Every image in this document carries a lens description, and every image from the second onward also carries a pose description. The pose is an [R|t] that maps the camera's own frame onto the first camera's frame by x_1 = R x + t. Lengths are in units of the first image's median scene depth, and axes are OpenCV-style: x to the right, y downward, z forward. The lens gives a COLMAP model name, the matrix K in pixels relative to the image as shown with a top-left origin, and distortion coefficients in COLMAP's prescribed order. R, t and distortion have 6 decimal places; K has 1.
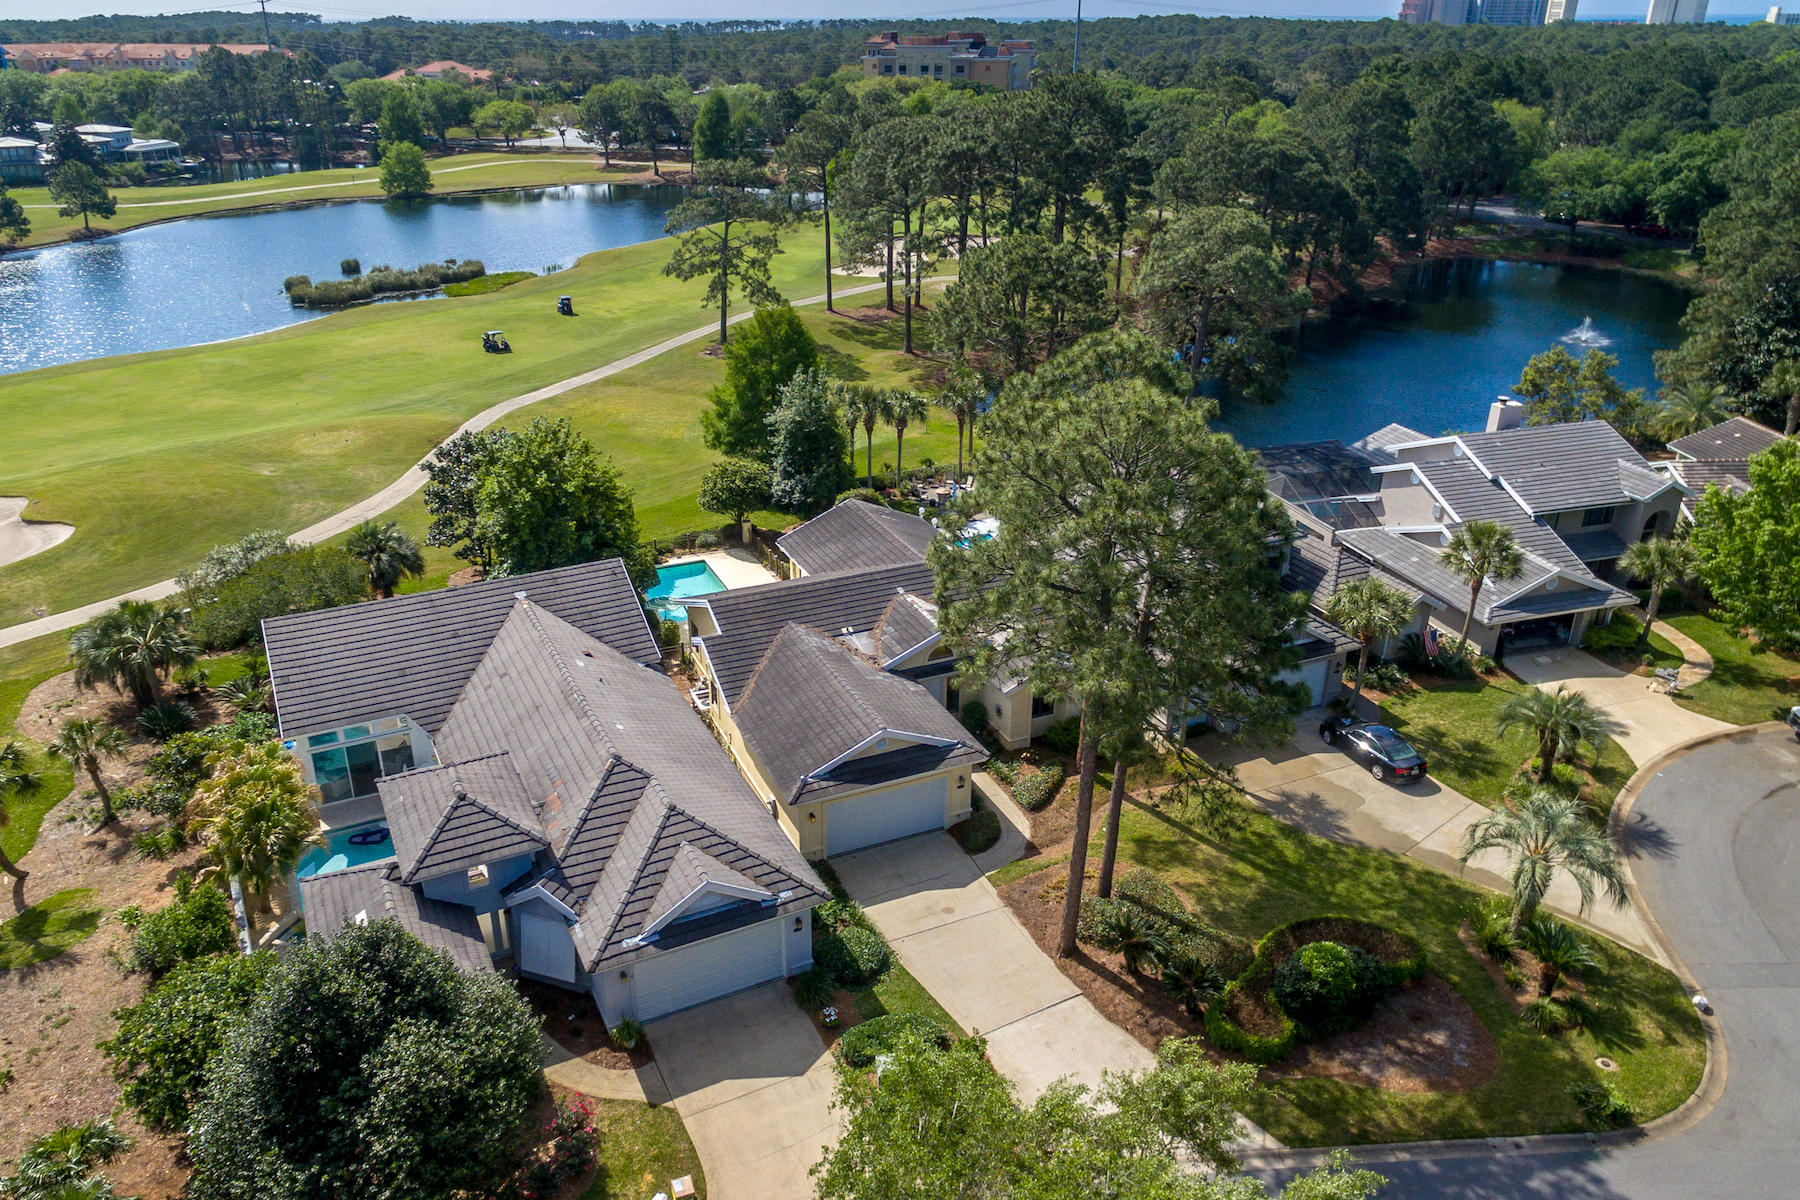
lens RADIAL K [[1198.1, 0, 900.0], [0, 1198.1, 600.0], [0, 0, 1]] dist [-0.000920, -0.000556]
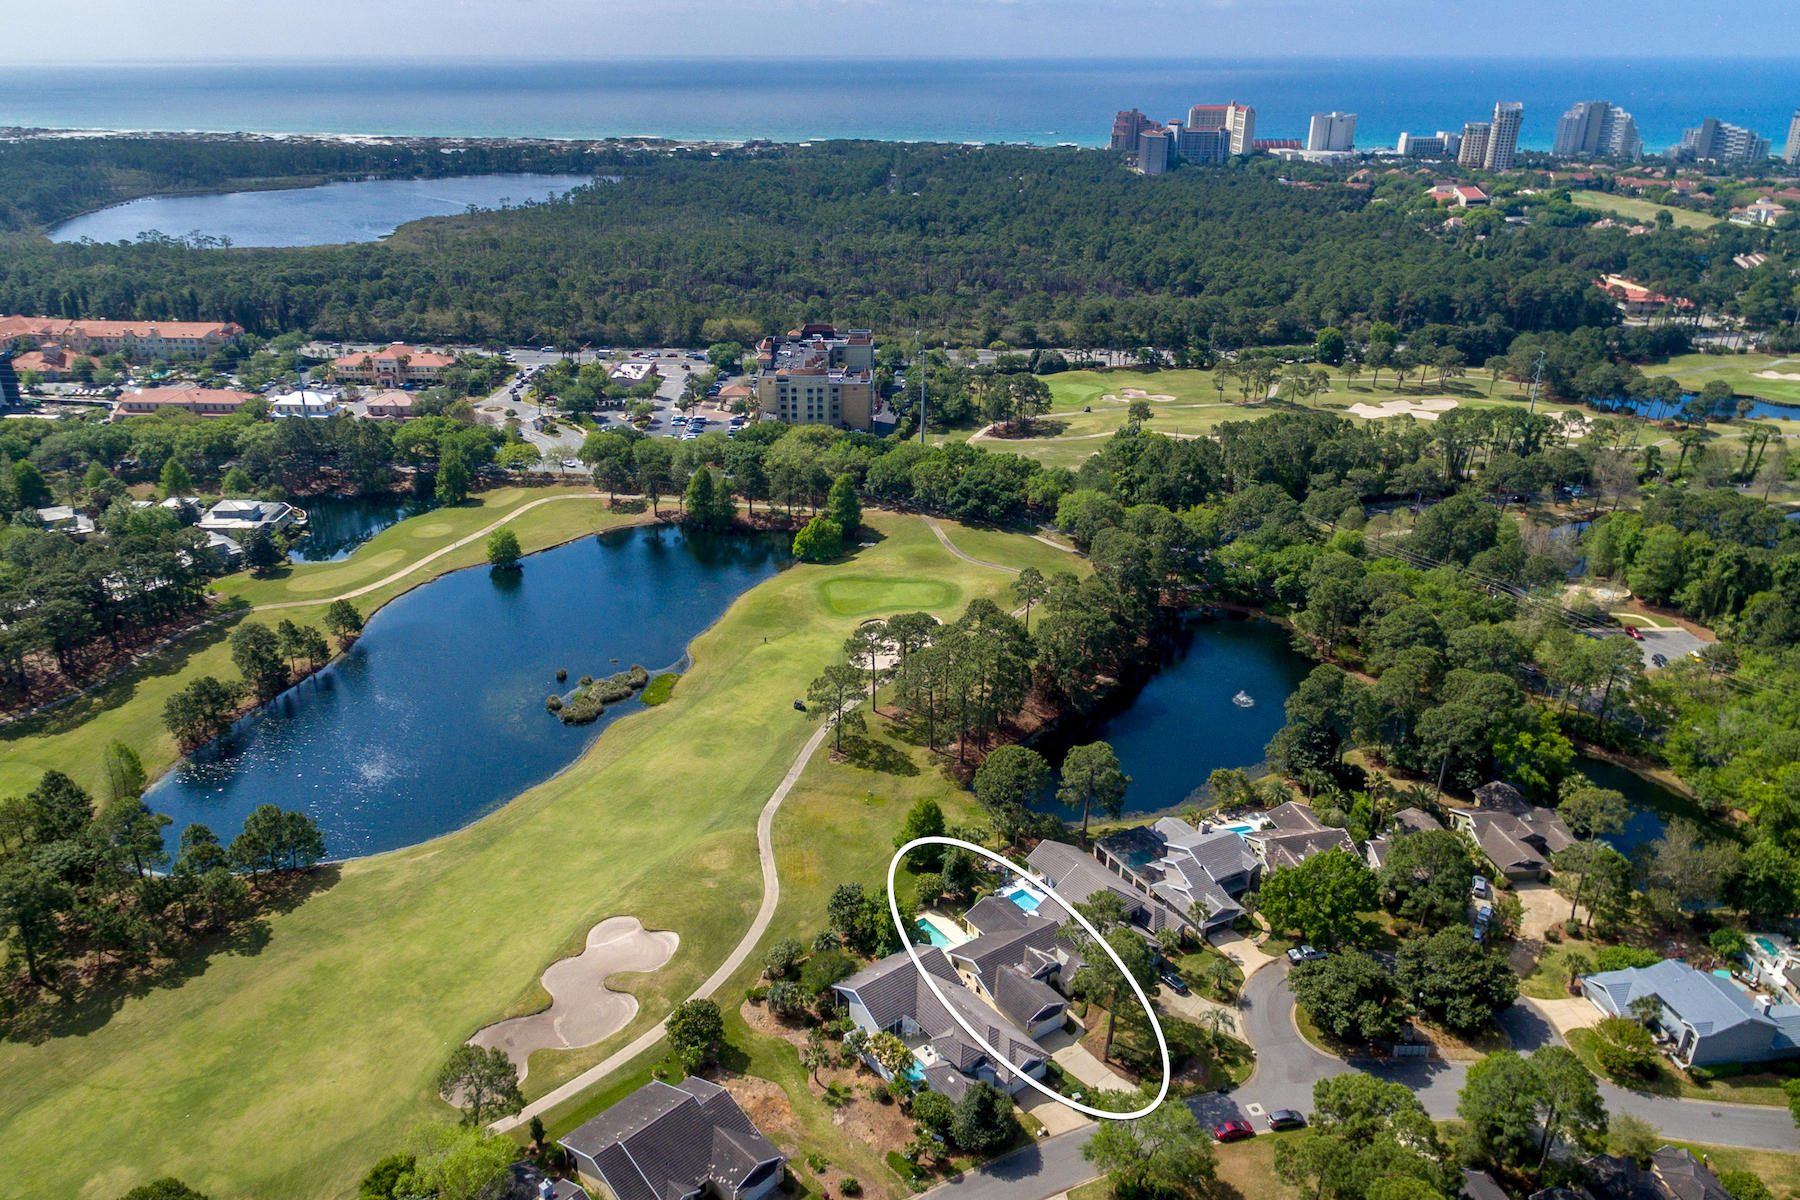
lens RADIAL K [[1198.1, 0, 900.0], [0, 1198.1, 600.0], [0, 0, 1]] dist [-0.000920, -0.000556]
pose [[0.979394, -0.066952, 0.190538, -0.998396], [0.073027, 0.997016, -0.025036, -0.994370], [-0.188294, 0.038435, 0.981360, -2.377738]]
